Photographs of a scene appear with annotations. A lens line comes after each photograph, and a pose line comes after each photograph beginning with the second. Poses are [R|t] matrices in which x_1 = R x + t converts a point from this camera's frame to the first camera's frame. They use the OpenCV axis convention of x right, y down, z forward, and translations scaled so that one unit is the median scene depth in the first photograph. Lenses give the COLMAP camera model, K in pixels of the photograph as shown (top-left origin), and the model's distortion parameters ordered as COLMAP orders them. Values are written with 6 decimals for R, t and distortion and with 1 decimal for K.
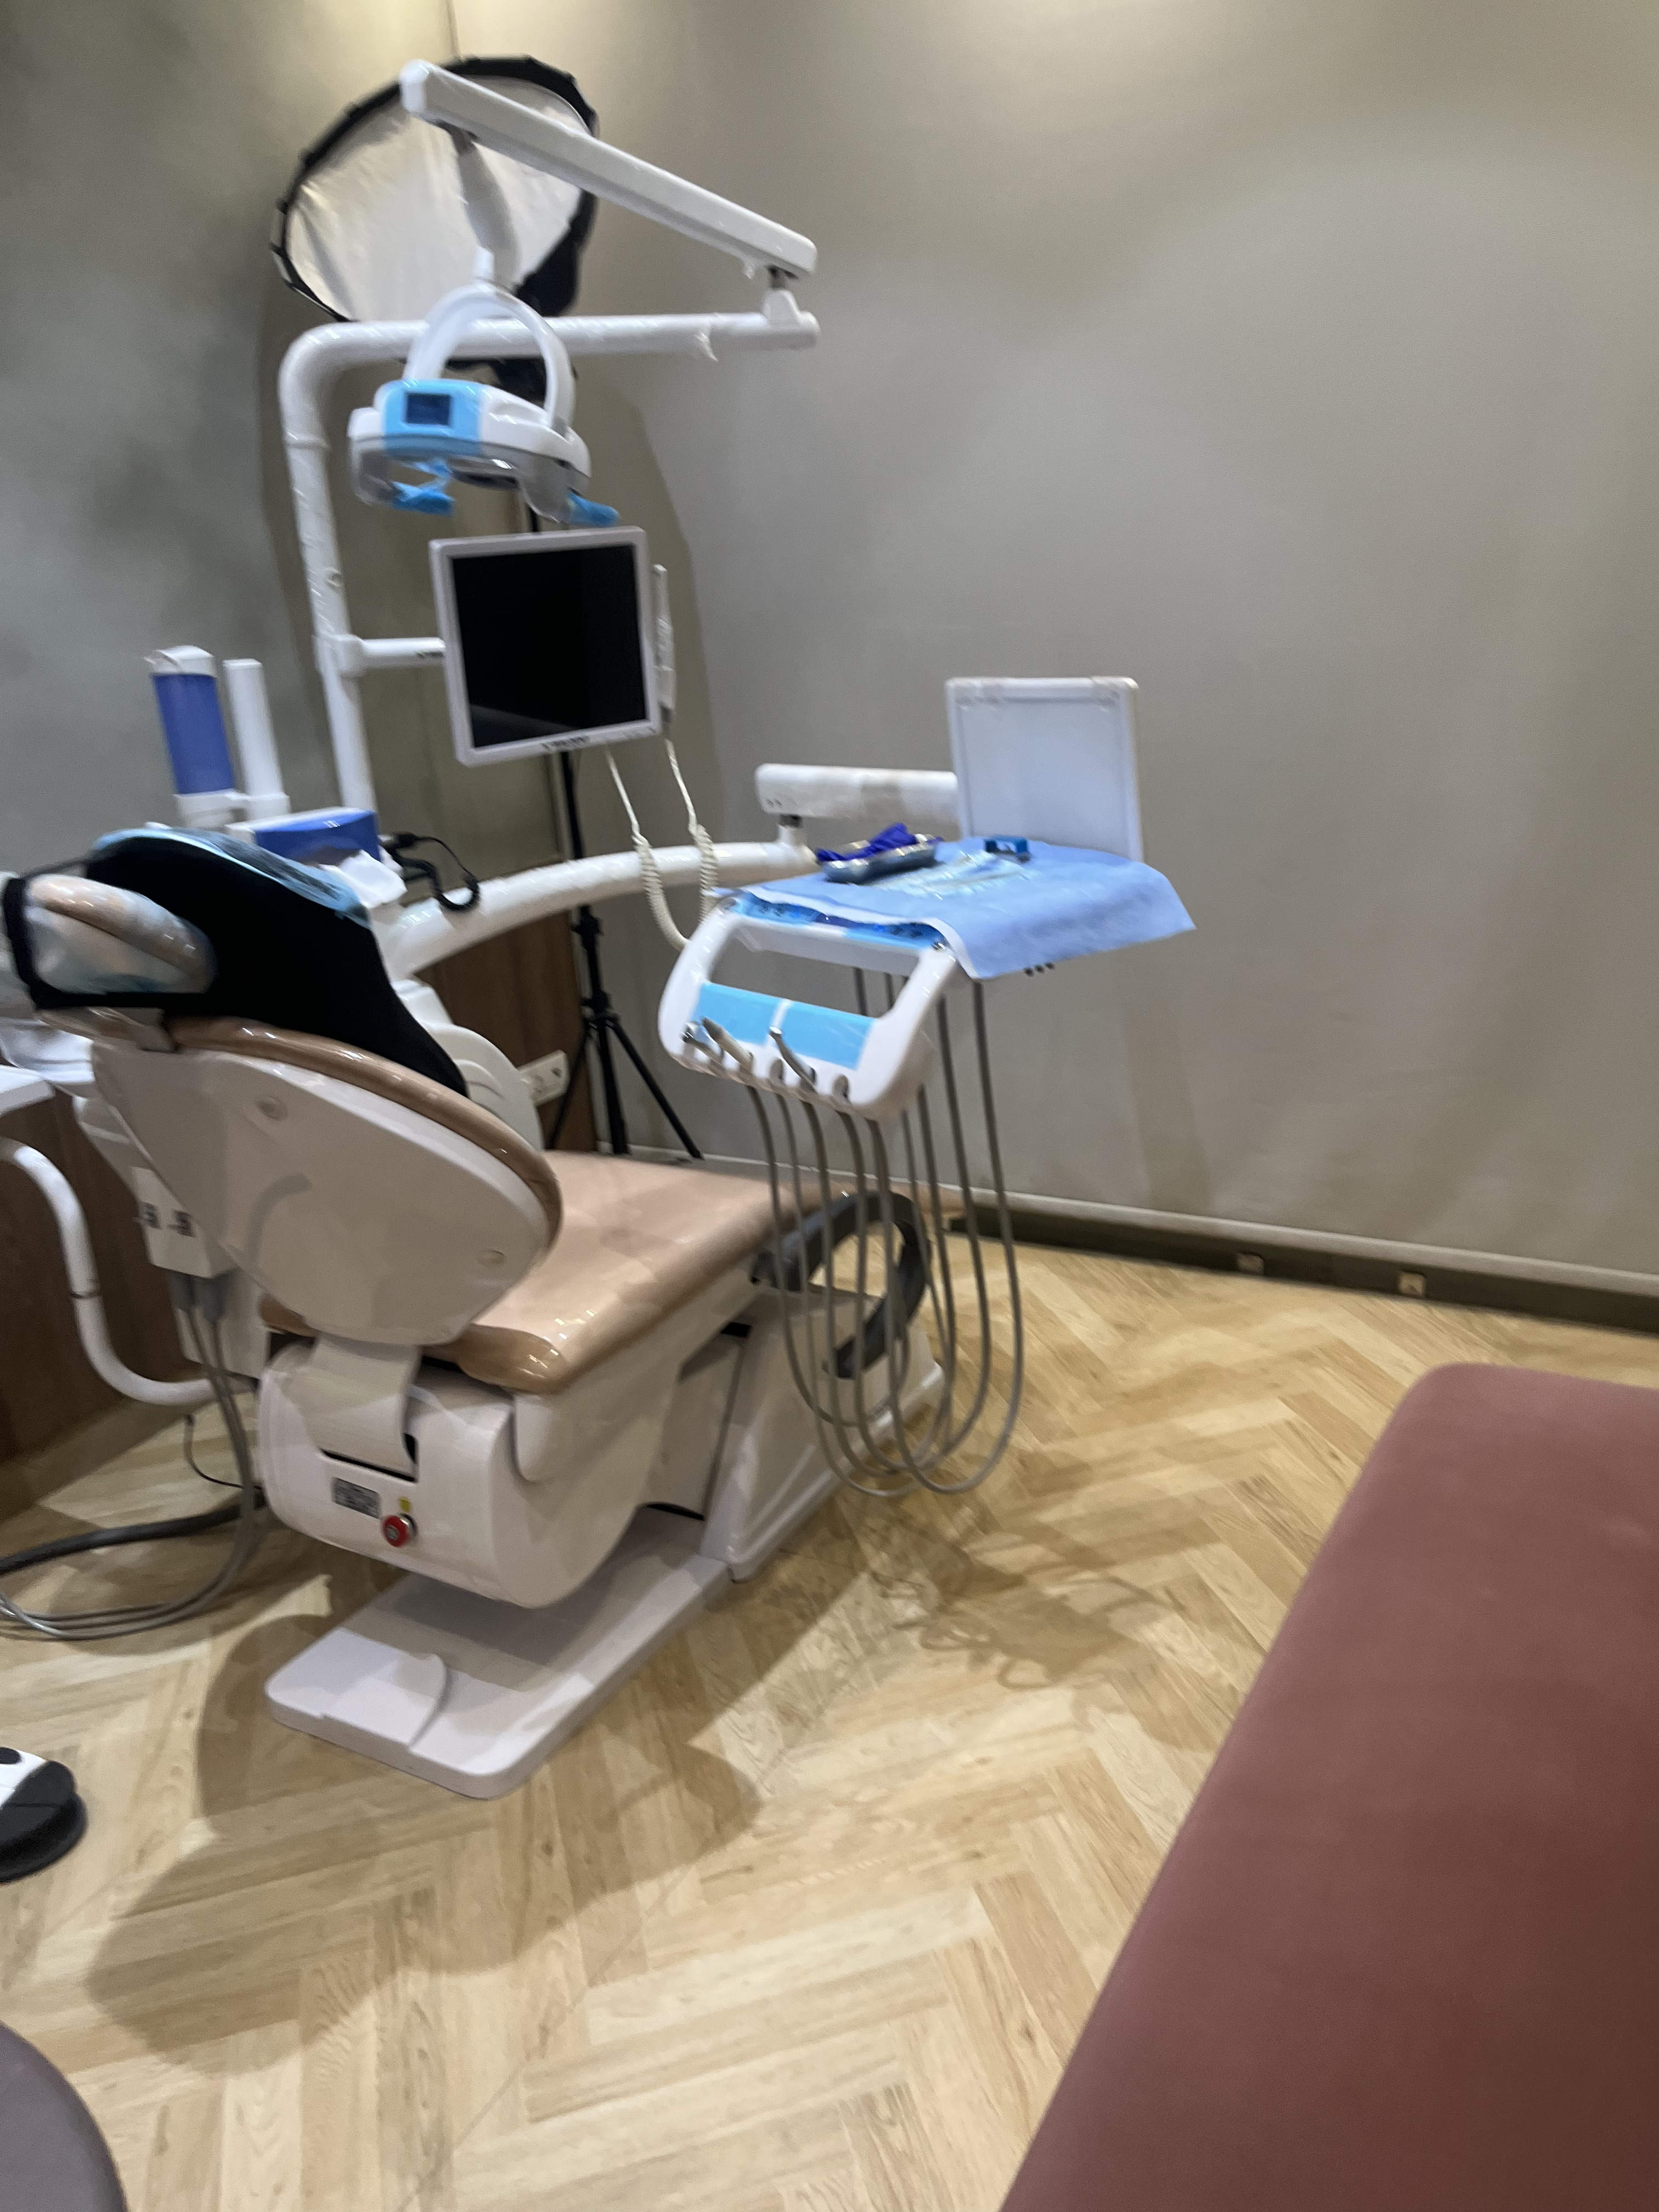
lens RADIAL K [[1682.9, 0, 879.8], [0, 1682.9, 1135.9], [0, 0, 1]] dist [0.054005, -0.084767]
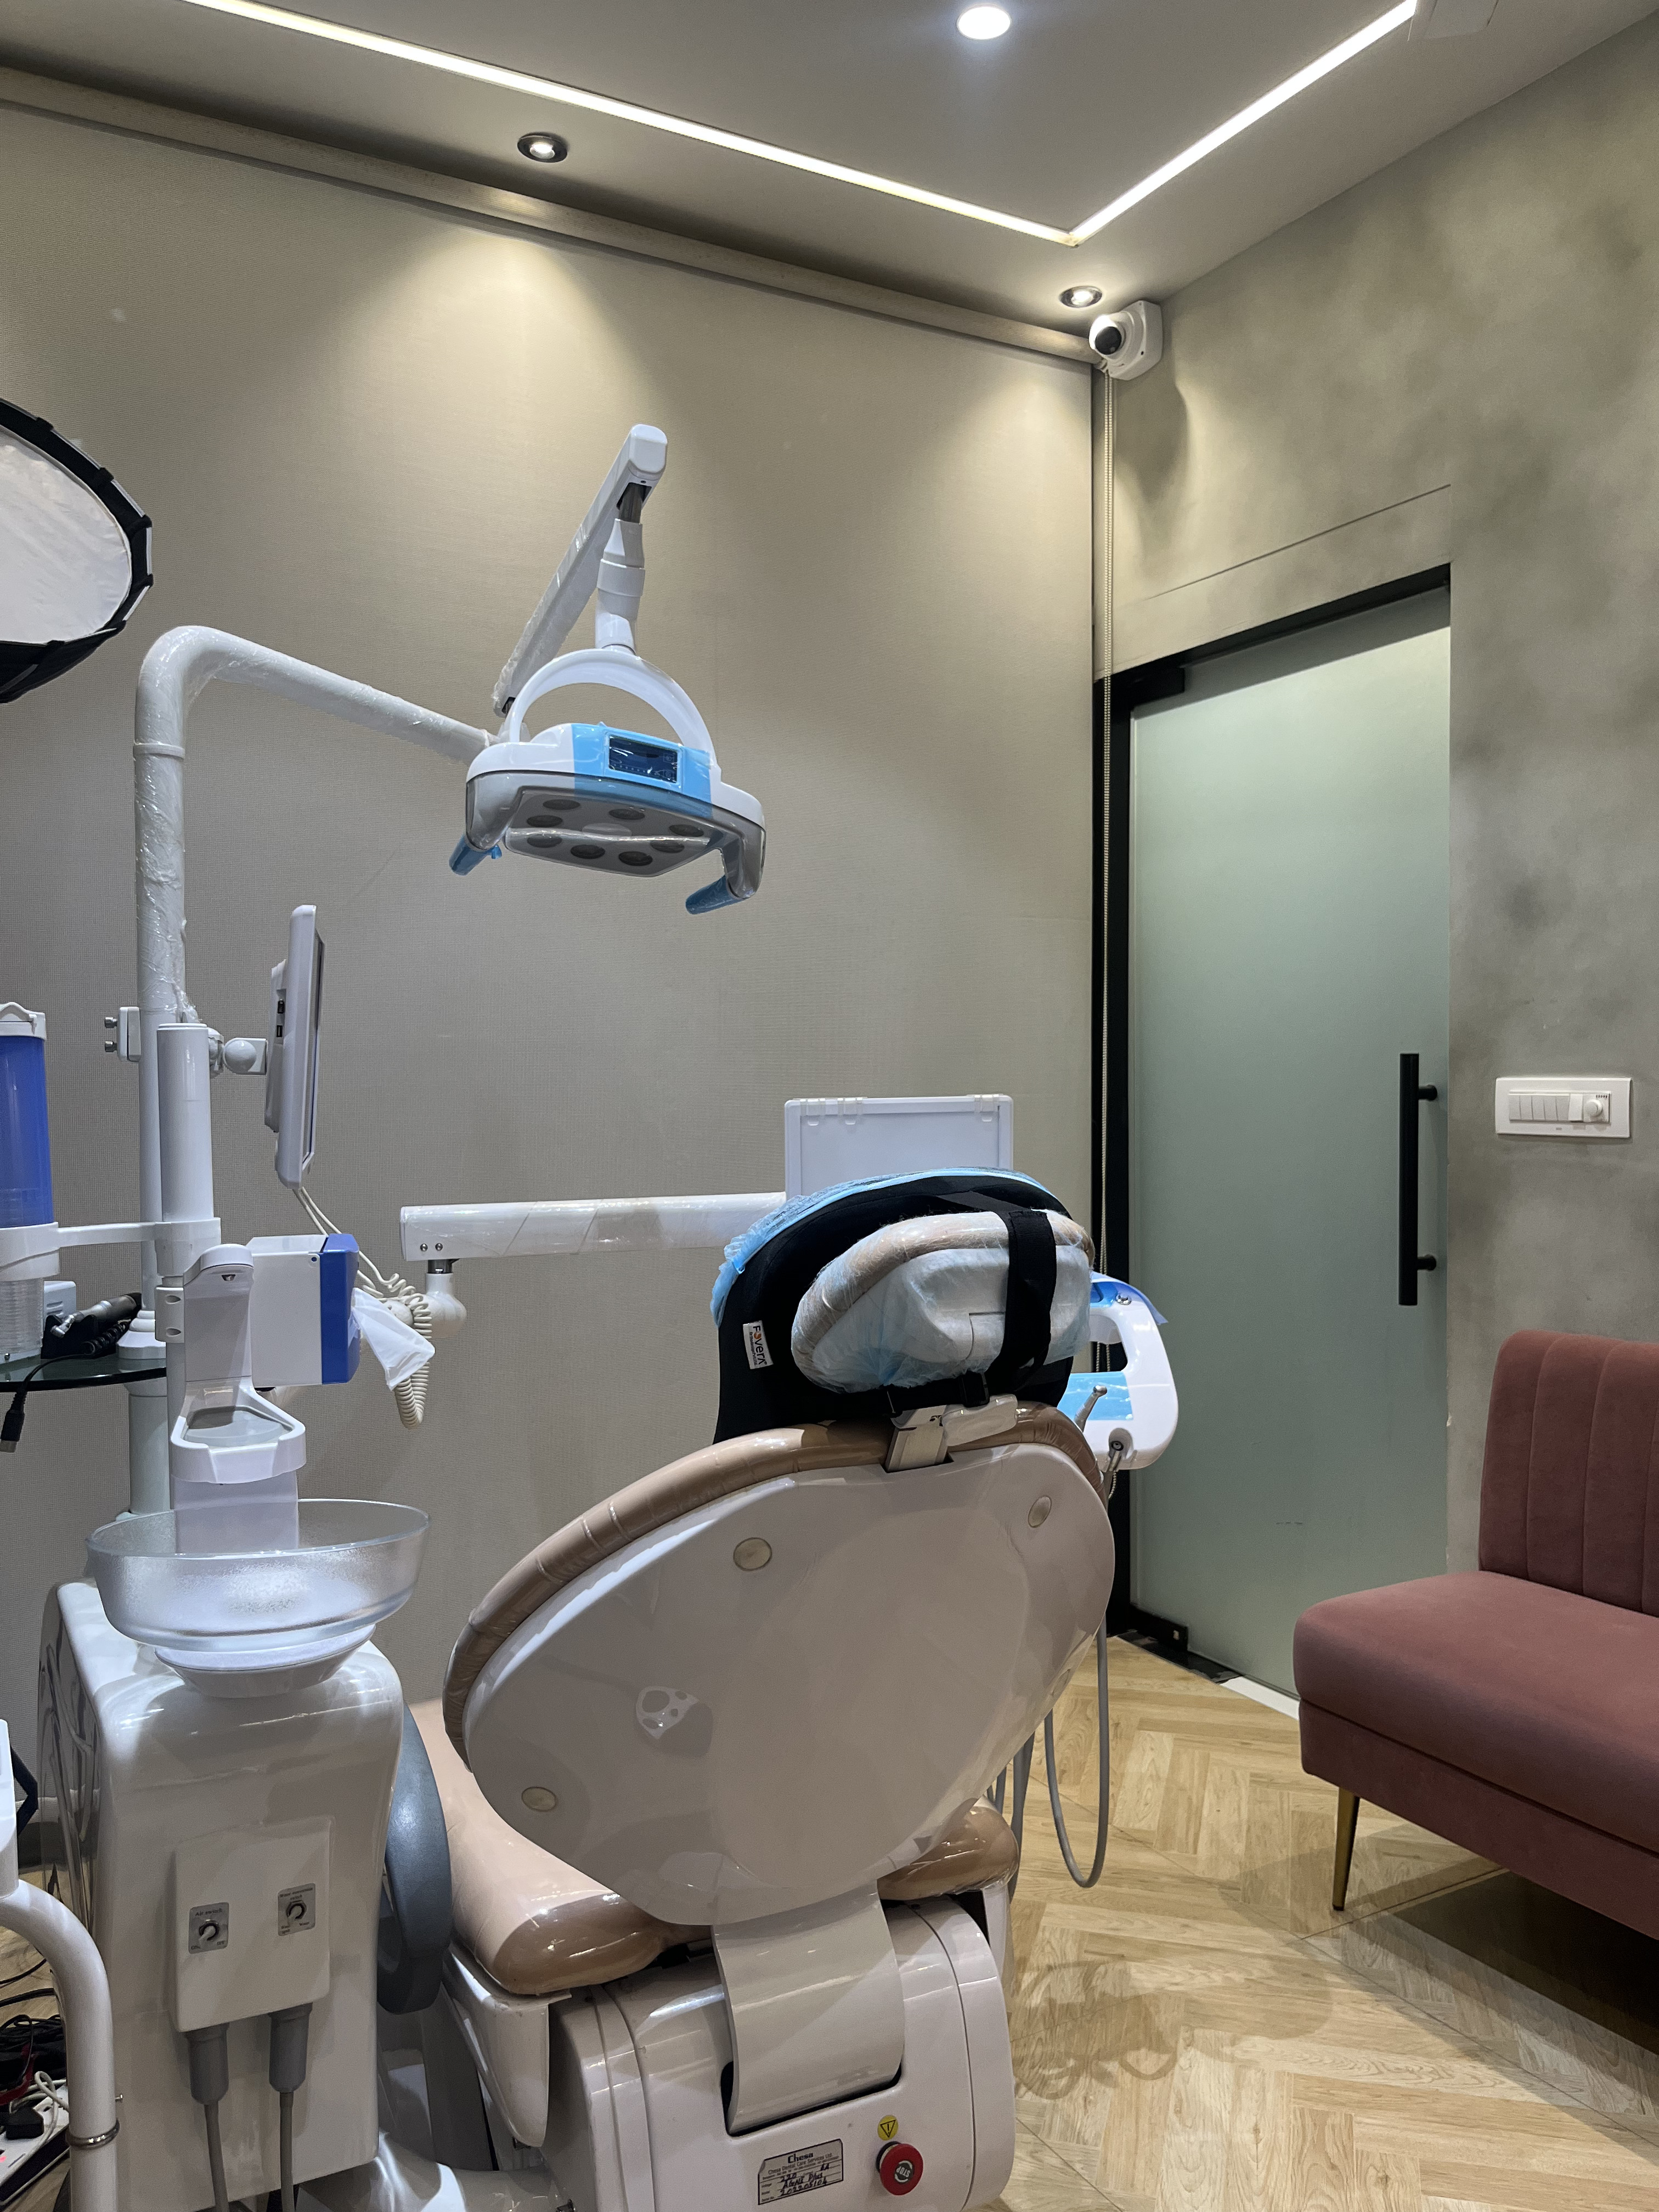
lens RADIAL K [[1682.9, 0, 808.5], [0, 1682.9, 1123.1], [0, 0, 1]] dist [0.054005, -0.084767]
pose [[0.527300, 0.042741, 0.848604, -0.836355], [0.249163, 0.947049, -0.202522, -0.042949], [-0.812325, 0.318231, 0.488729, 0.488904]]
